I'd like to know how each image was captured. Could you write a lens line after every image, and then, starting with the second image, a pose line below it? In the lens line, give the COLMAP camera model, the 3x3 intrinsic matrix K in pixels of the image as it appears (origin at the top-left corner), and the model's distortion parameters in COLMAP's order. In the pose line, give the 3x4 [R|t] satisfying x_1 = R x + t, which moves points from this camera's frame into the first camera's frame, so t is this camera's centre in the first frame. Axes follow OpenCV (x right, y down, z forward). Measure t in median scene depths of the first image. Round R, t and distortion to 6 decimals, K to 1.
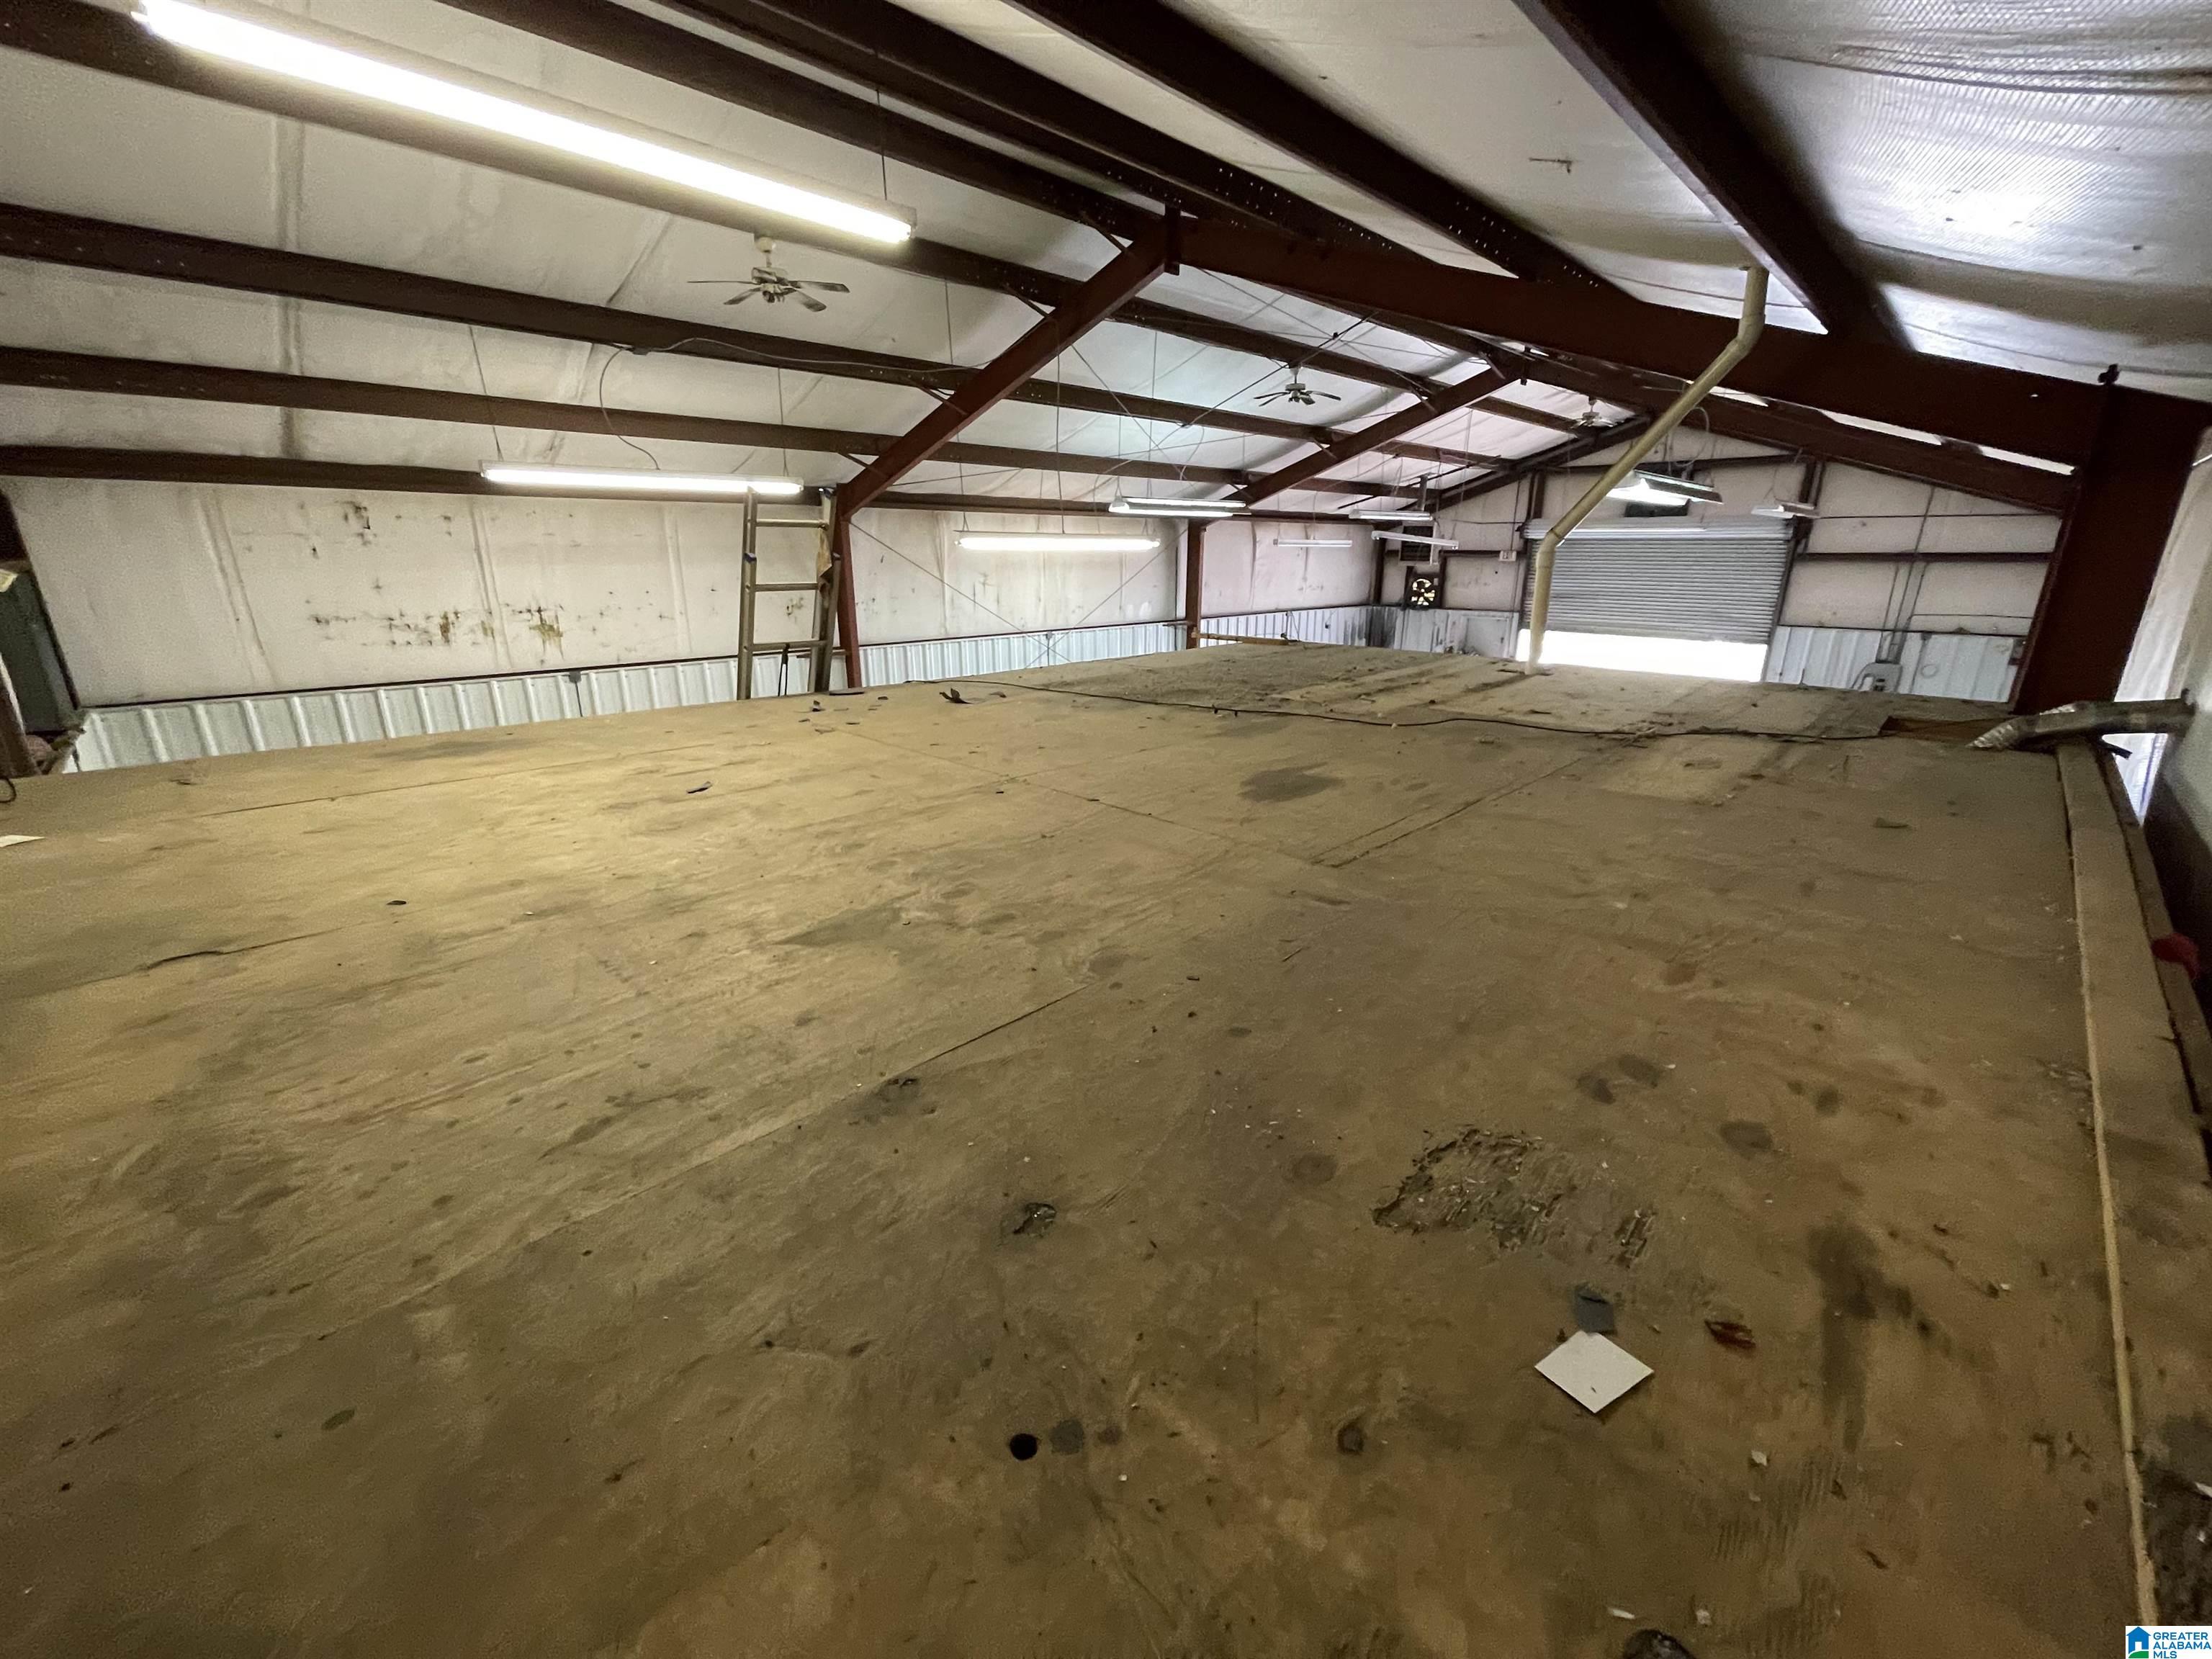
lens RADIAL K [[893.4, 0, 1109.3], [0, 893.4, 828.0], [0, 0, 1]] dist [-0.003371, 0.000538]
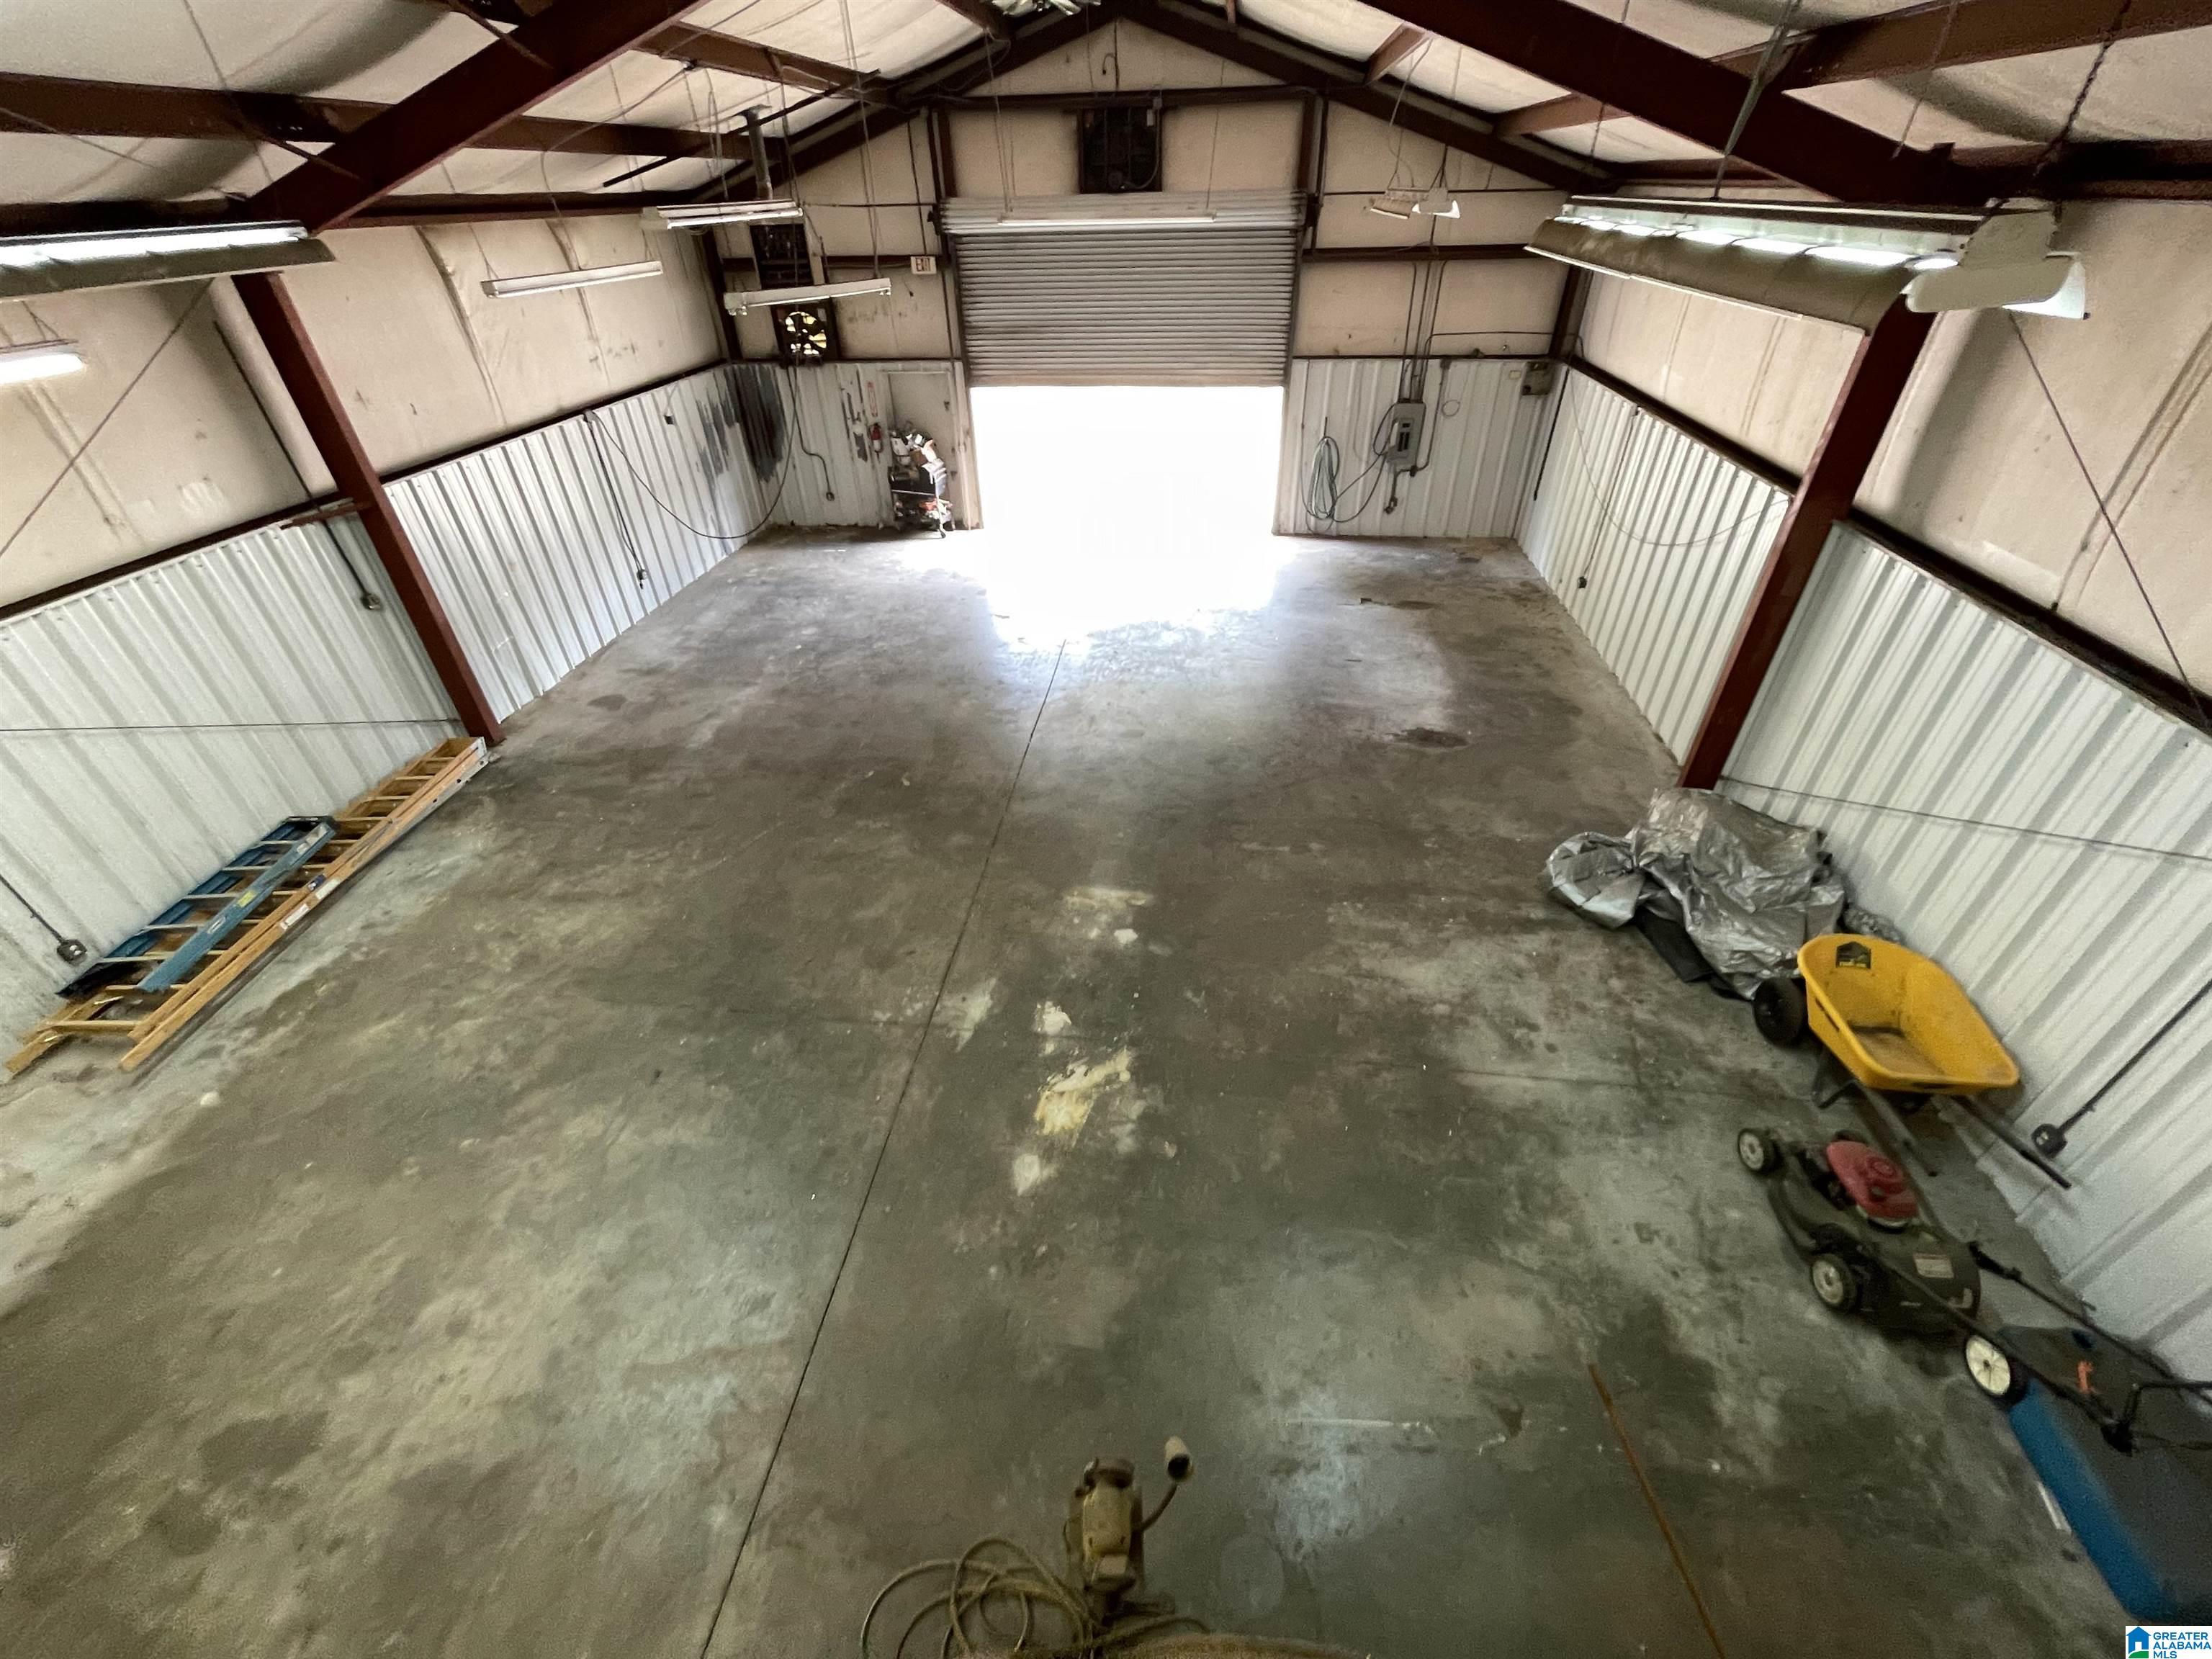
lens RADIAL K [[893.4, 0, 1106.9], [0, 893.4, 829.3], [0, 0, 1]] dist [-0.003371, 0.000538]
pose [[0.789427, -0.374735, 0.486188, 0.099903], [0.204484, 0.907338, 0.367320, -0.156729], [-0.578784, -0.190555, 0.792905, 0.372190]]
